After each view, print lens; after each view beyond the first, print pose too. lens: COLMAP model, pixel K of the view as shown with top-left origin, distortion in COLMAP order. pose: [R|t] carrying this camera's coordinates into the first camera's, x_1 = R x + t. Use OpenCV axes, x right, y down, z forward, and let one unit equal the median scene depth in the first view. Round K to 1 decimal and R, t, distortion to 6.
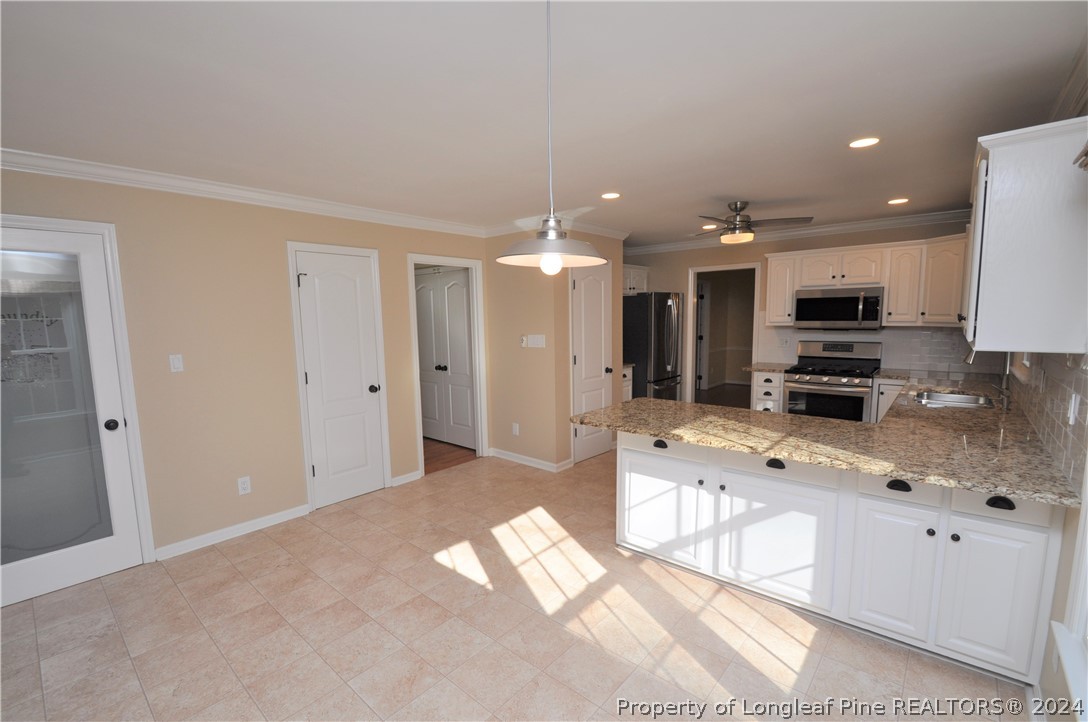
lens RADIAL K [[474.5, 0, 534.9], [0, 474.5, 372.2], [0, 0, 1]] dist [0.012046, -0.016535]
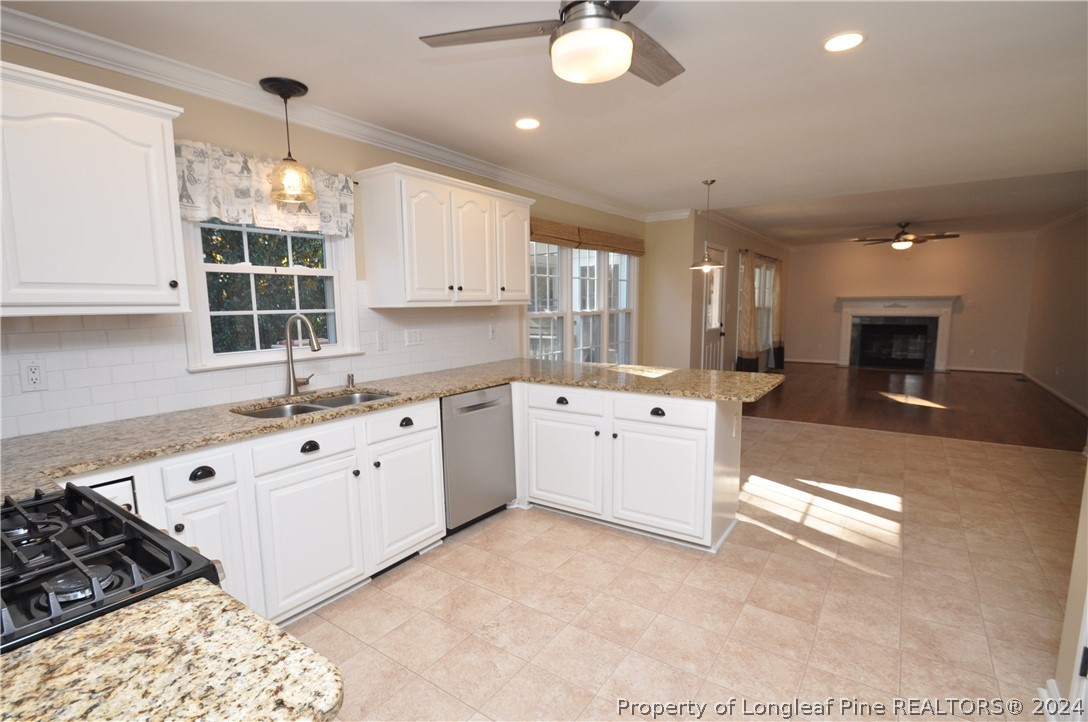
lens RADIAL K [[516.0, 0, 533.7], [0, 516.0, 374.1], [0, 0, 1]] dist [0.012791, -0.016428]
pose [[-0.993682, 0.045876, -0.102428, 0.436763], [0.018181, 0.966386, 0.256452, -0.122944], [0.110750, 0.252970, -0.961114, 1.208812]]
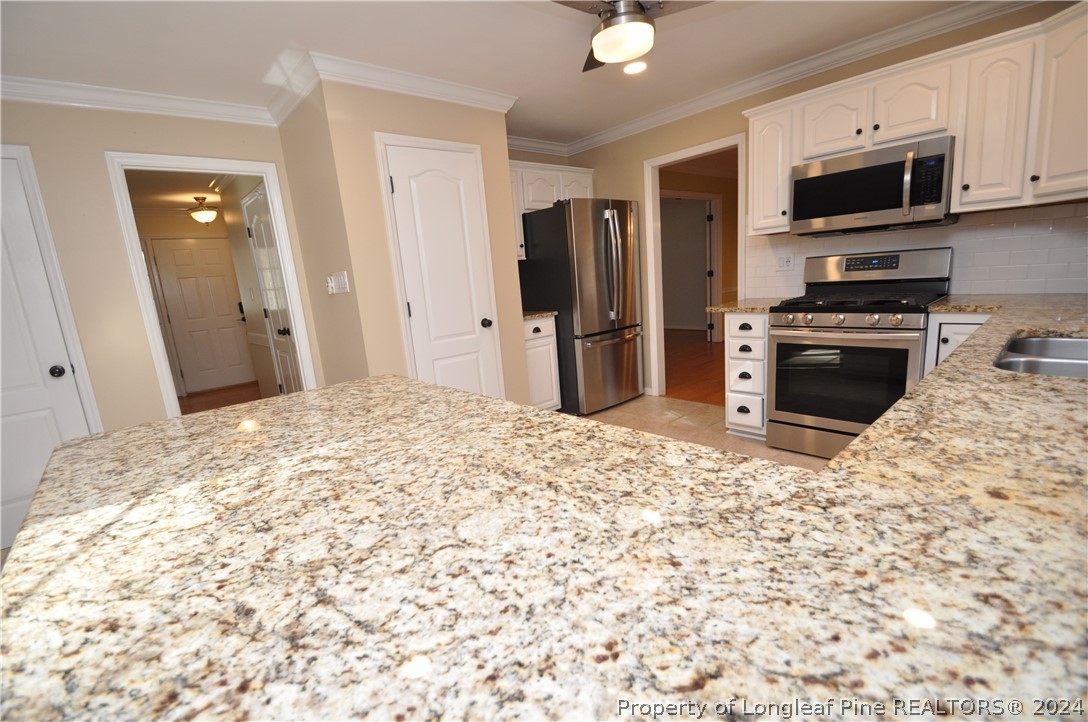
lens RADIAL K [[474.5, 0, 534.9], [0, 474.5, 372.2], [0, 0, 1]] dist [0.012046, -0.016535]
pose [[0.989907, -0.036708, -0.136882, 0.325256], [0.048631, 0.995210, 0.084808, 0.011467], [0.133113, -0.090608, 0.986950, 0.387422]]
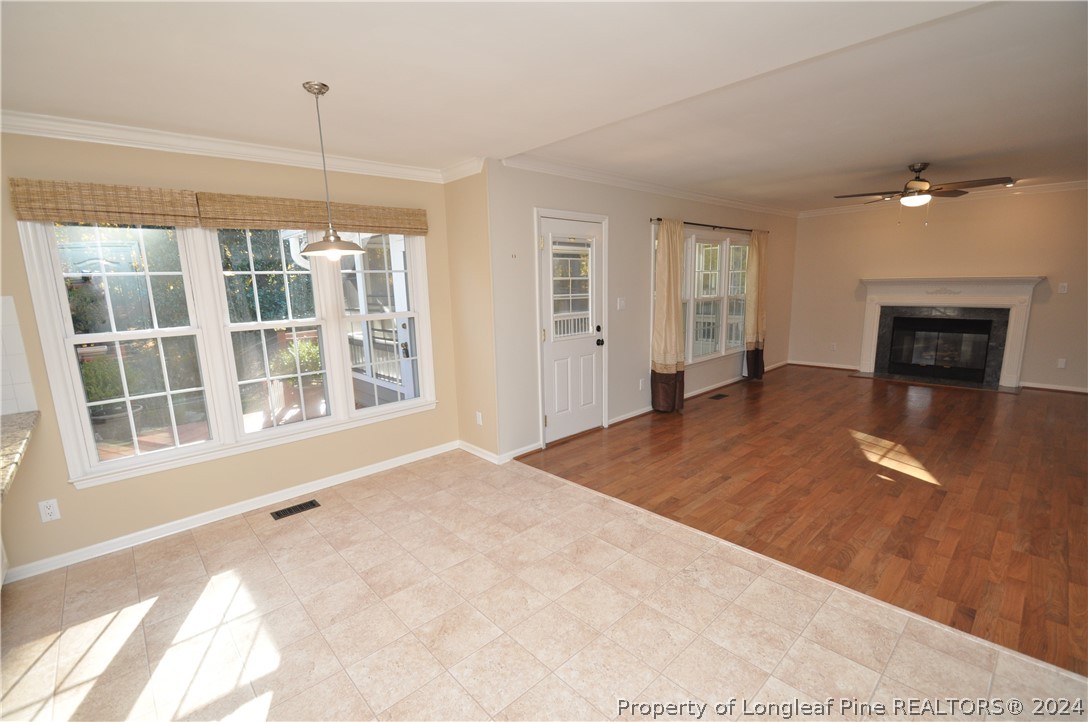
lens RADIAL K [[474.5, 0, 534.9], [0, 474.5, 372.2], [0, 0, 1]] dist [0.012046, -0.016535]
pose [[-0.993211, 0.026769, 0.113204, -0.245266], [0.059747, 0.952381, 0.298999, -0.078963], [-0.099809, 0.303733, -0.947515, 0.742758]]
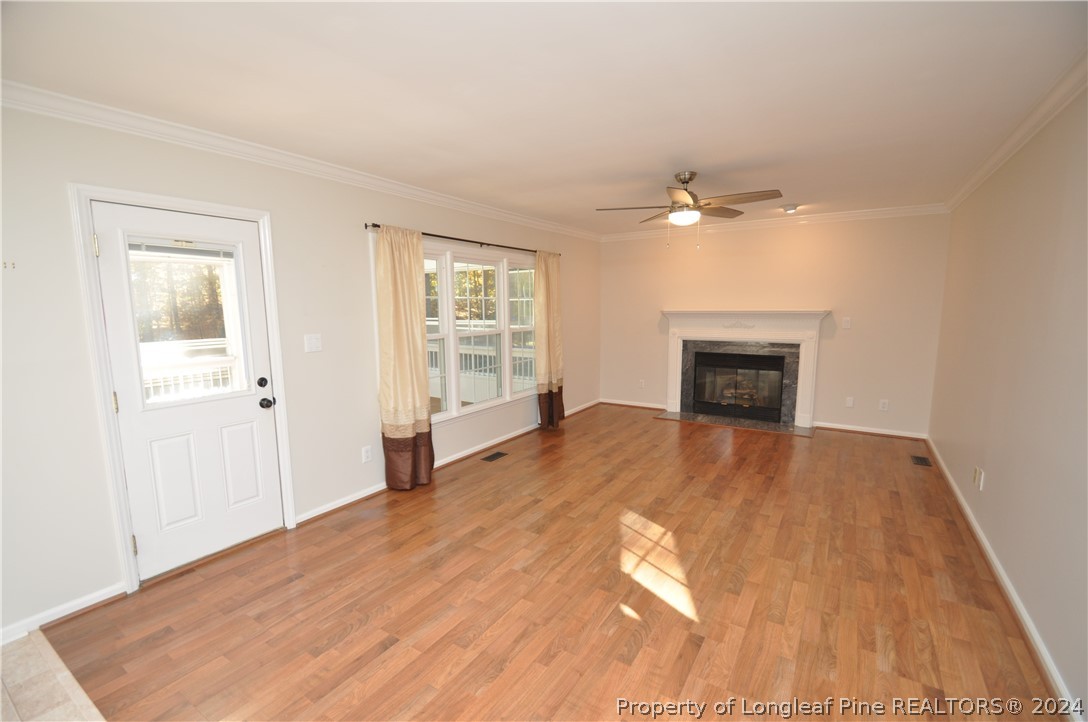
lens RADIAL K [[474.5, 0, 534.9], [0, 474.5, 372.2], [0, 0, 1]] dist [0.012046, -0.016535]
pose [[-0.989601, 0.048804, -0.135305, -0.541044], [0.011897, 0.965227, 0.261141, -0.039971], [0.143344, 0.256816, -0.955771, 0.437553]]
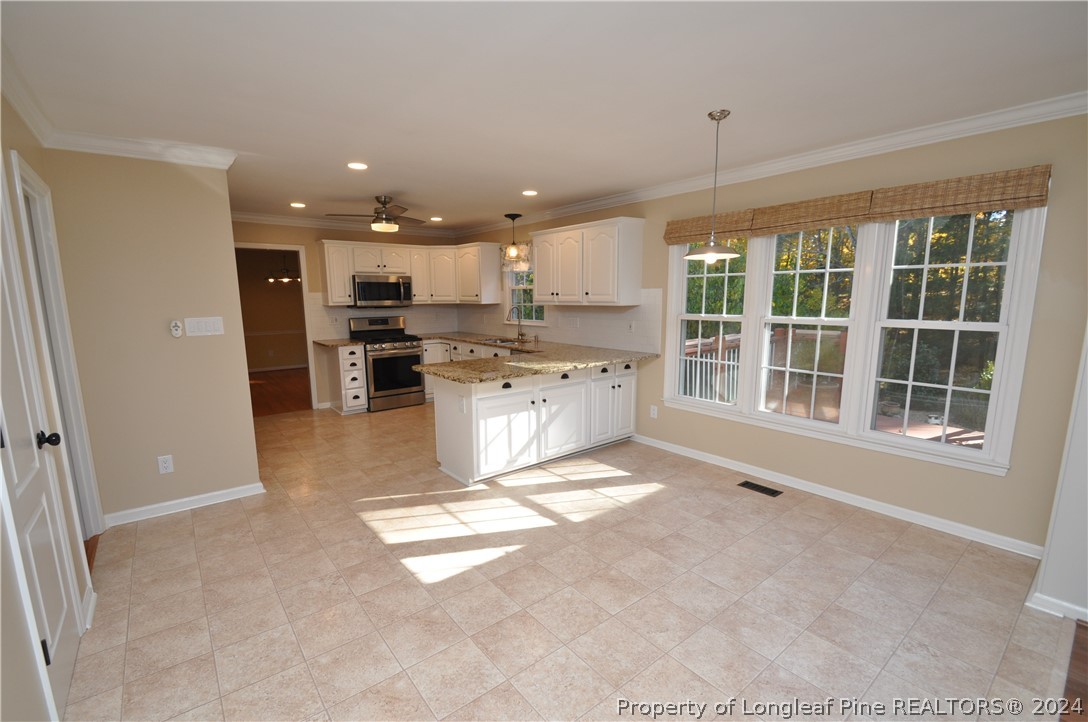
lens RADIAL K [[474.5, 0, 534.9], [0, 474.5, 372.2], [0, 0, 1]] dist [0.012046, -0.016535]
pose [[0.177587, -0.141622, 0.973861, -0.583607], [0.123365, 0.984988, 0.120744, -0.021940], [-0.976342, 0.098698, 0.192392, 0.375433]]
